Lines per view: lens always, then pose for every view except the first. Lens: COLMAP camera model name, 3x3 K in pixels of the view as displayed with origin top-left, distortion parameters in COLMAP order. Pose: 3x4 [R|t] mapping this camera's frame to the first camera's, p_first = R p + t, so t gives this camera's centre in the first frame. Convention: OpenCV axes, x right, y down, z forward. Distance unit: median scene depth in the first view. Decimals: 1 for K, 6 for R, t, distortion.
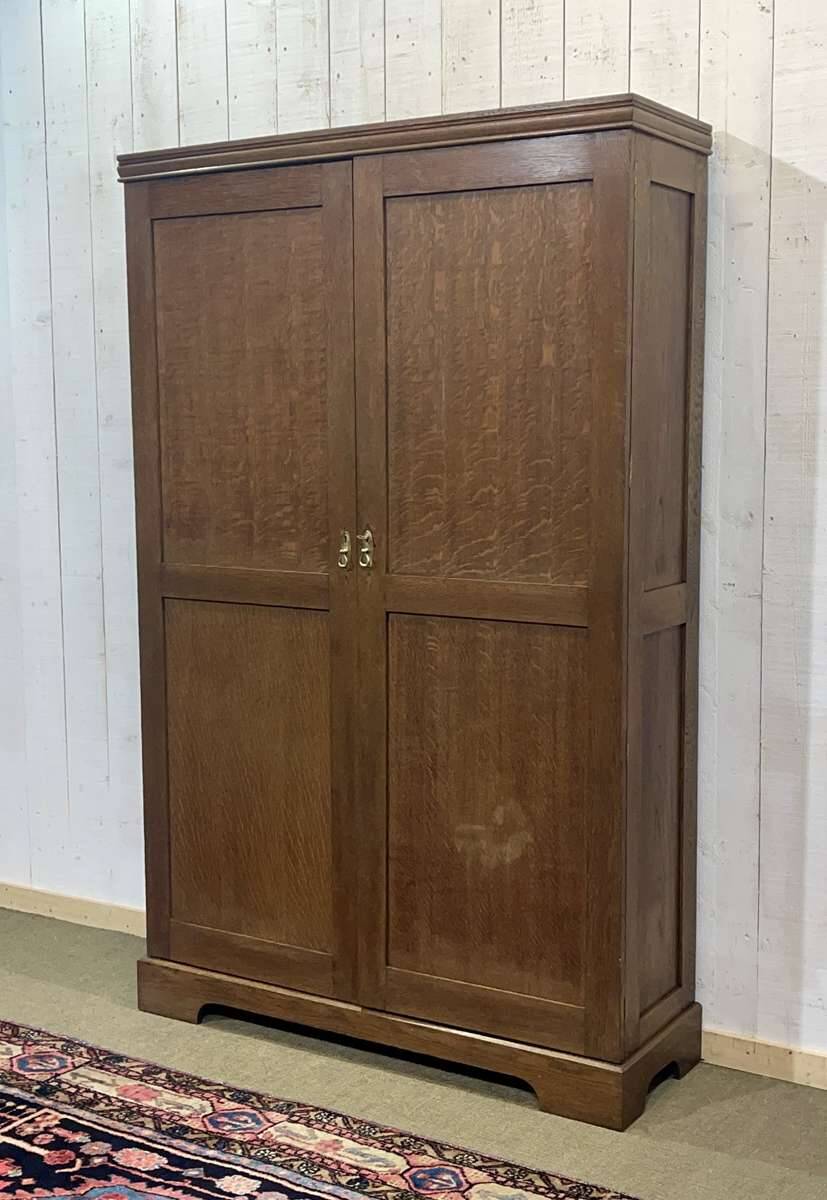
lens RADIAL K [[1563.6, 0, 434.0], [0, 1563.6, 592.2], [0, 0, 1]] dist [0.037127, -0.002298]
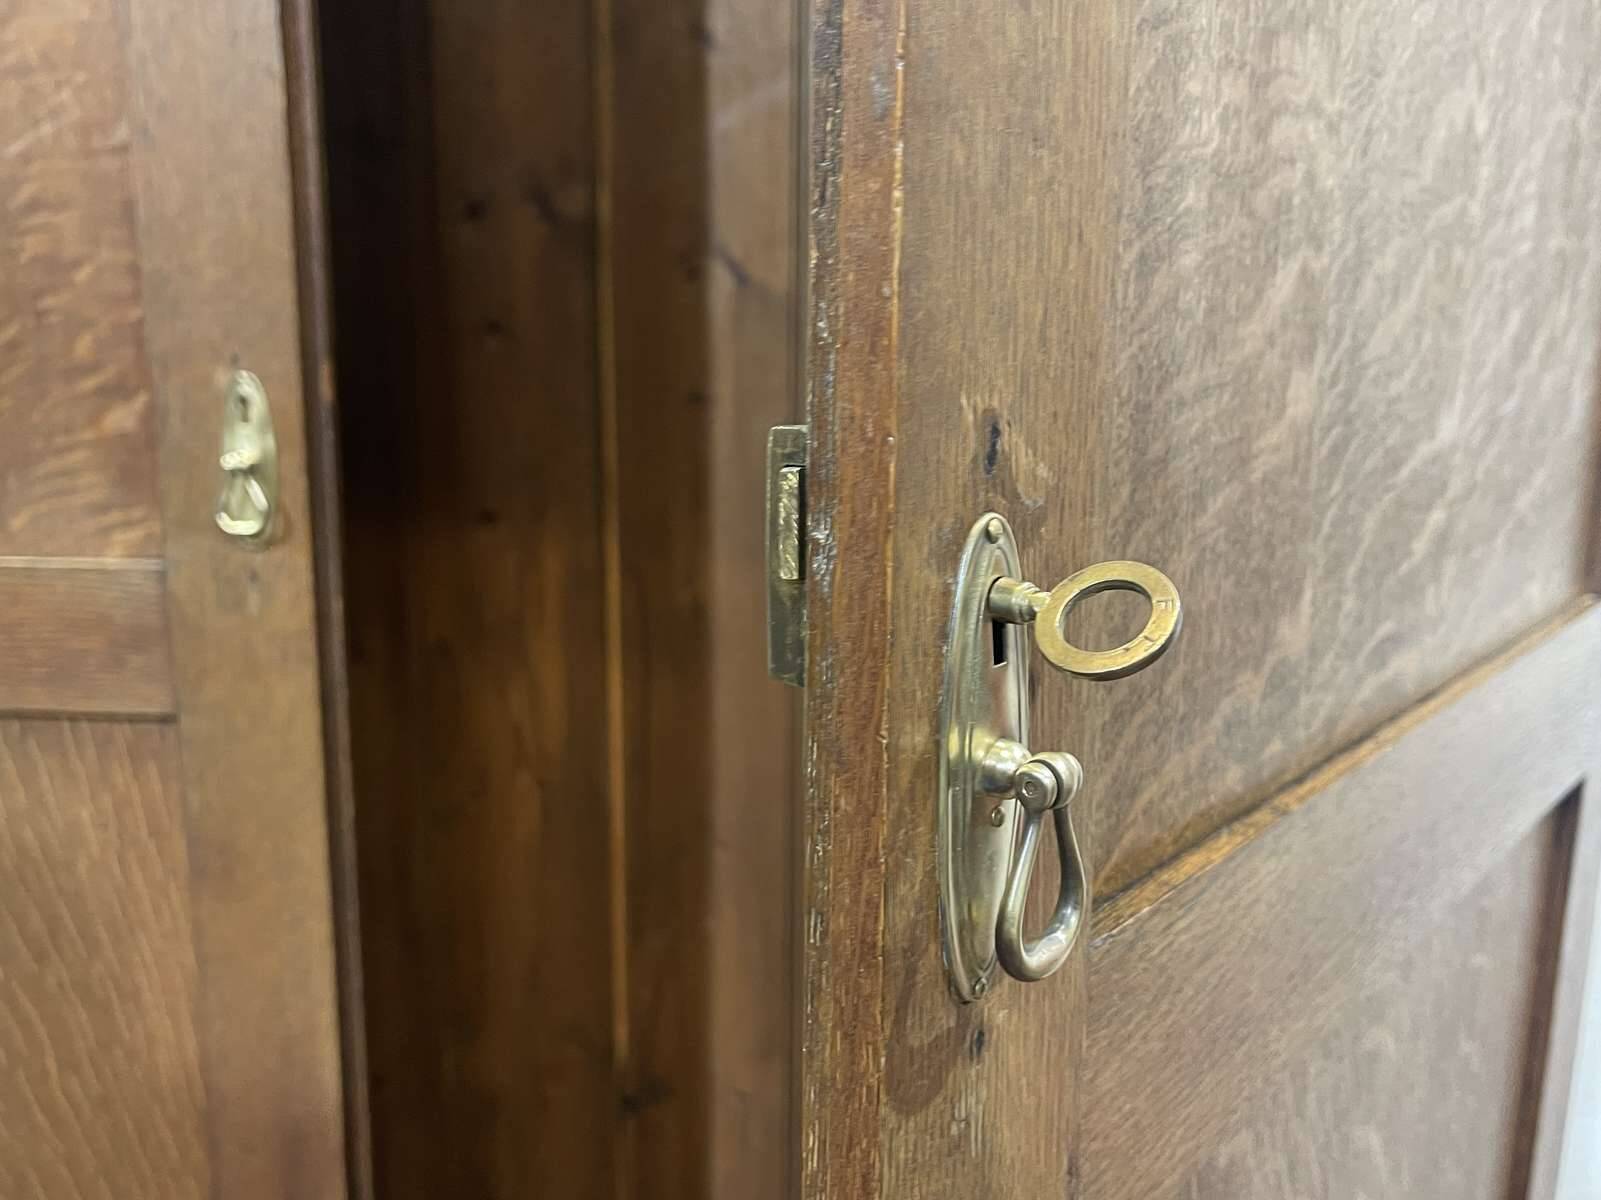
lens RADIAL K [[1423.0, 0, 793.1], [0, 1423.0, 598.6], [0, 0, 1]] dist [0.036235, 0.002938]
pose [[0.882197, -0.080304, 0.463982, -0.085708], [0.038949, 0.994419, 0.098054, -0.024325], [-0.469267, -0.068431, 0.880401, 0.787390]]
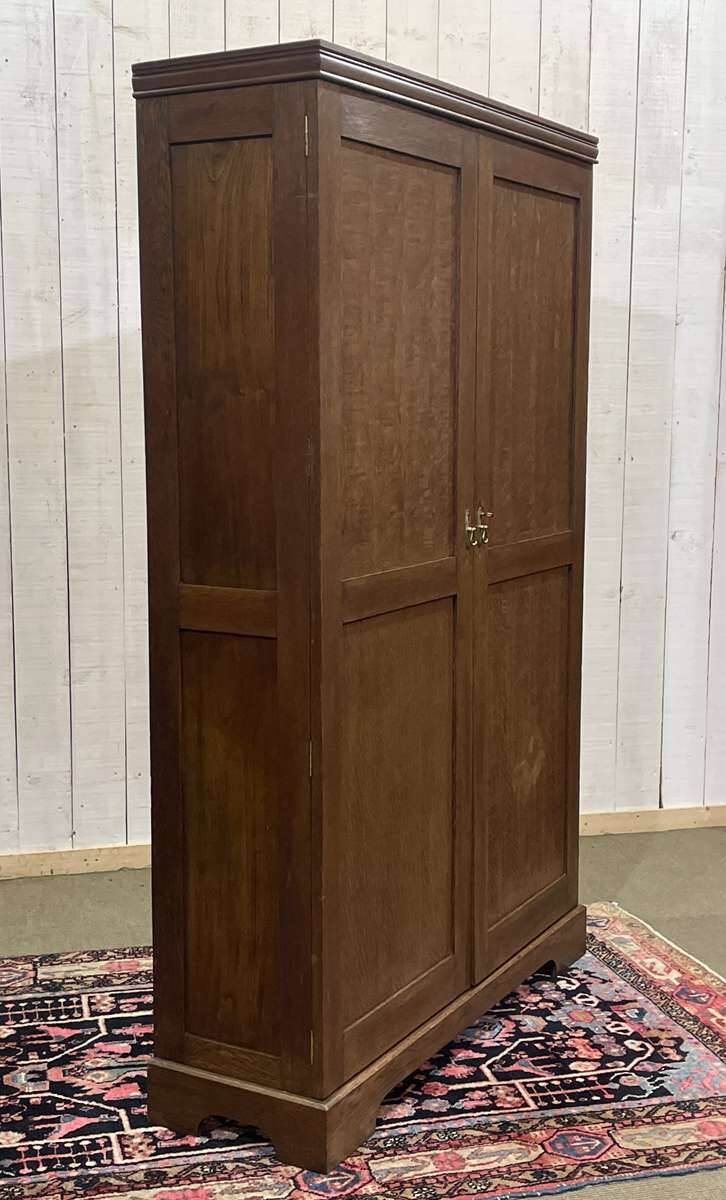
lens RADIAL K [[1530.7, 0, 313.4], [0, 1530.7, 585.6], [0, 0, 1]] dist [0.058384, -0.063578]
pose [[0.697169, -0.088569, 0.711414, -0.879811], [0.070380, 0.996001, 0.055029, -0.019285], [-0.713444, 0.011705, 0.700615, 0.085633]]
